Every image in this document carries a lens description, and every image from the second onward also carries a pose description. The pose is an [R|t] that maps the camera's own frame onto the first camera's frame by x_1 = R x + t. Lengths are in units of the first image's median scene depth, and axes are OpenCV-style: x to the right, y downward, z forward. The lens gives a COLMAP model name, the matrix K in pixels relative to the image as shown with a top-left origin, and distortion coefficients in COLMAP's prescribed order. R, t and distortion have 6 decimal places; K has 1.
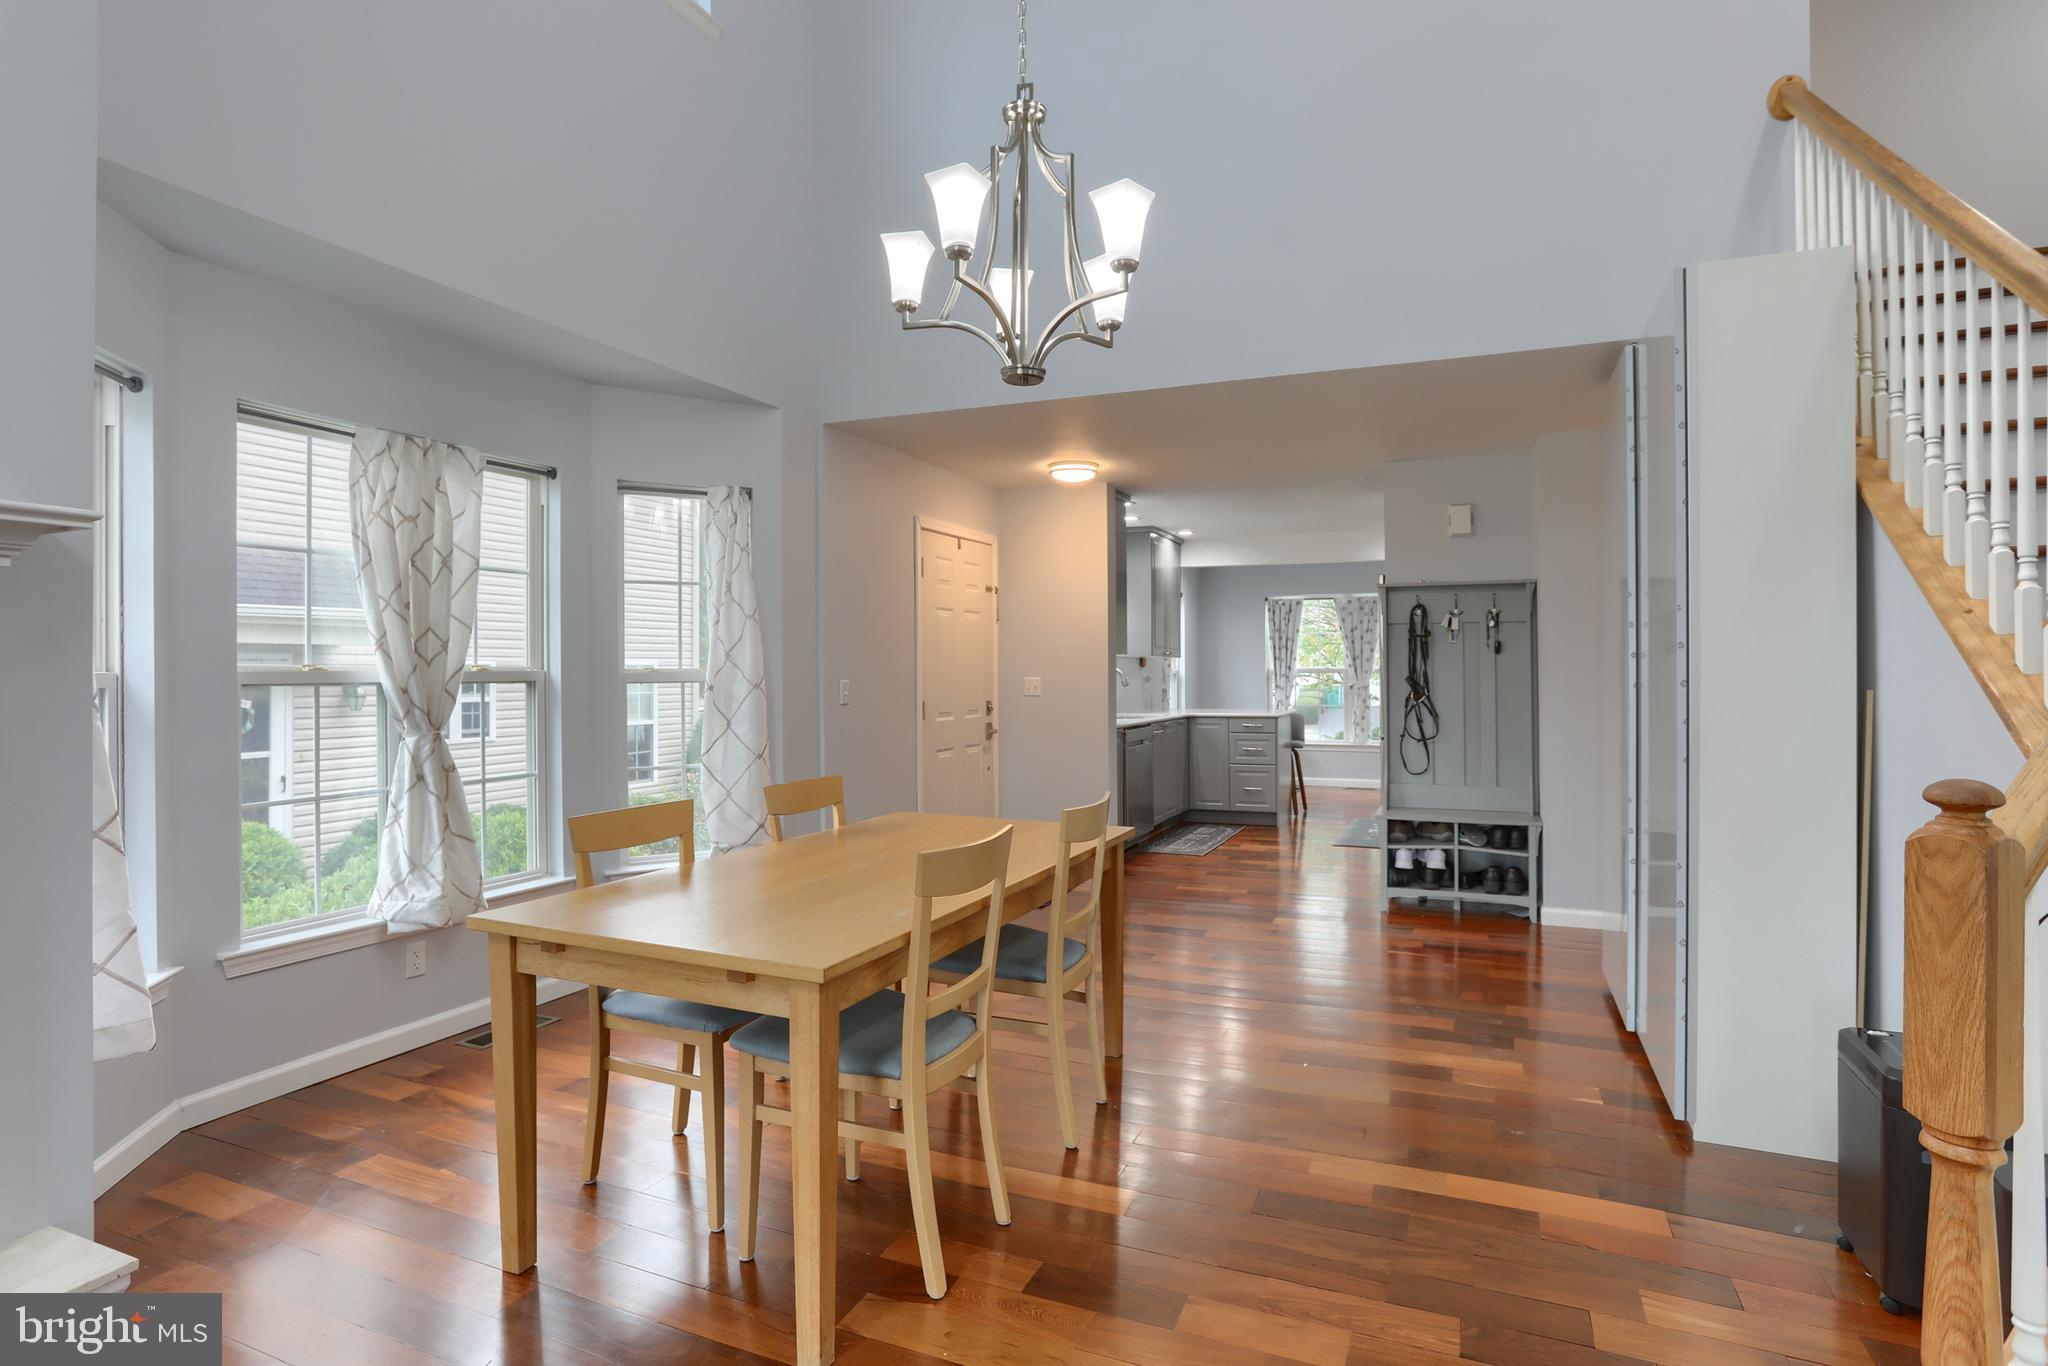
lens RADIAL K [[1072.7, 0, 1021.0], [0, 1072.7, 647.7], [0, 0, 1]] dist [-0.036325, 0.011844]
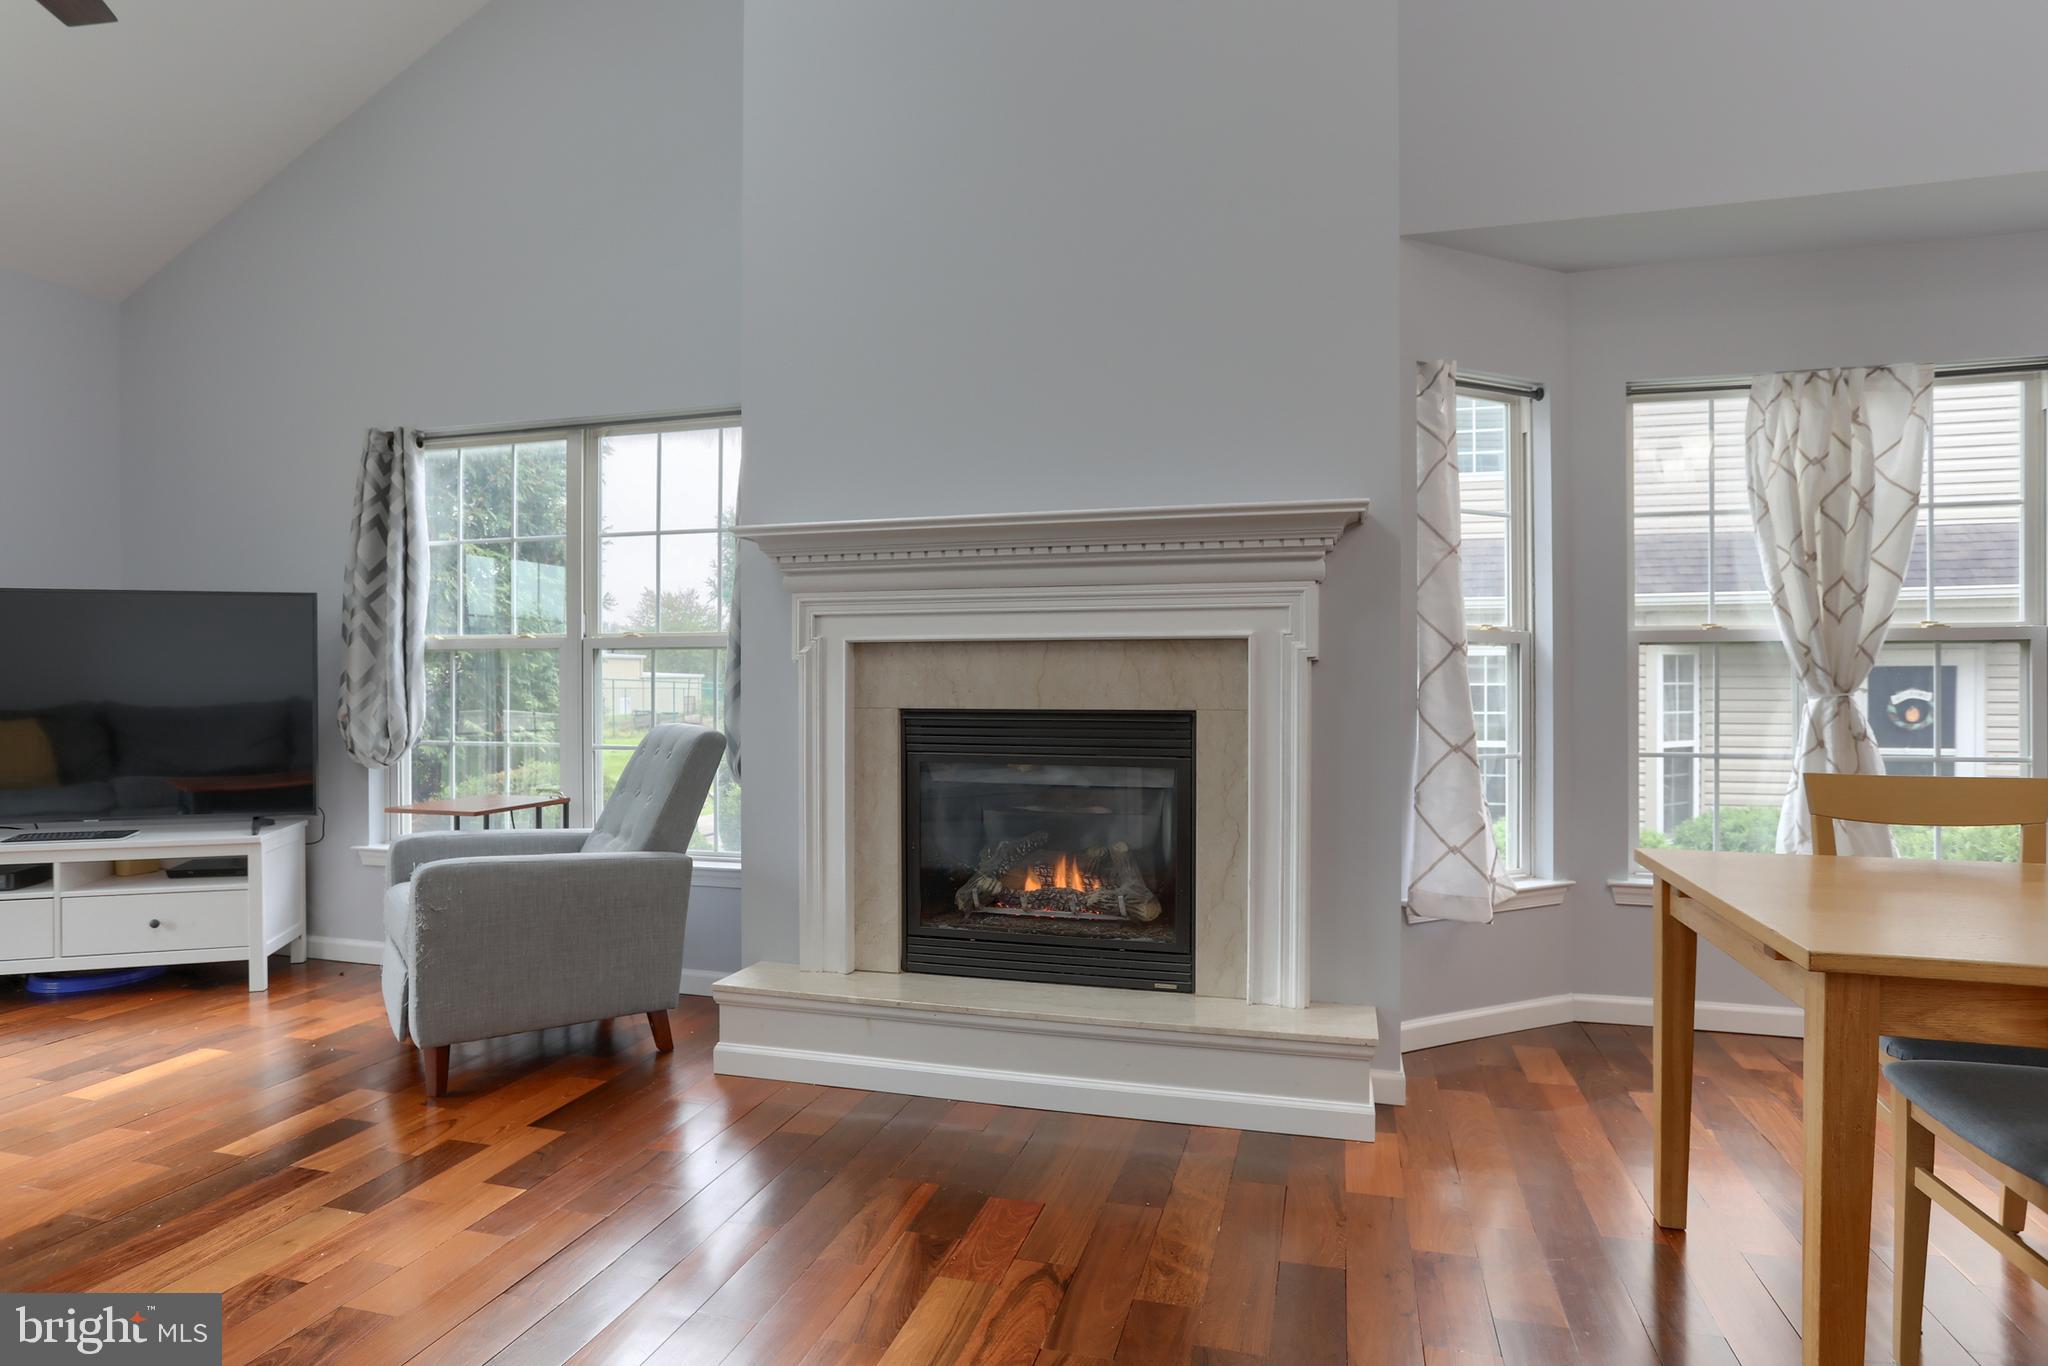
lens RADIAL K [[1072.7, 0, 1039.2], [0, 1072.7, 695.6], [0, 0, 1]] dist [-0.036325, 0.011844]
pose [[0.124492, 0.016010, -0.992091, 0.163369], [0.021829, 0.999584, 0.018870, 0.032197], [0.991980, -0.024005, 0.124091, 0.142721]]
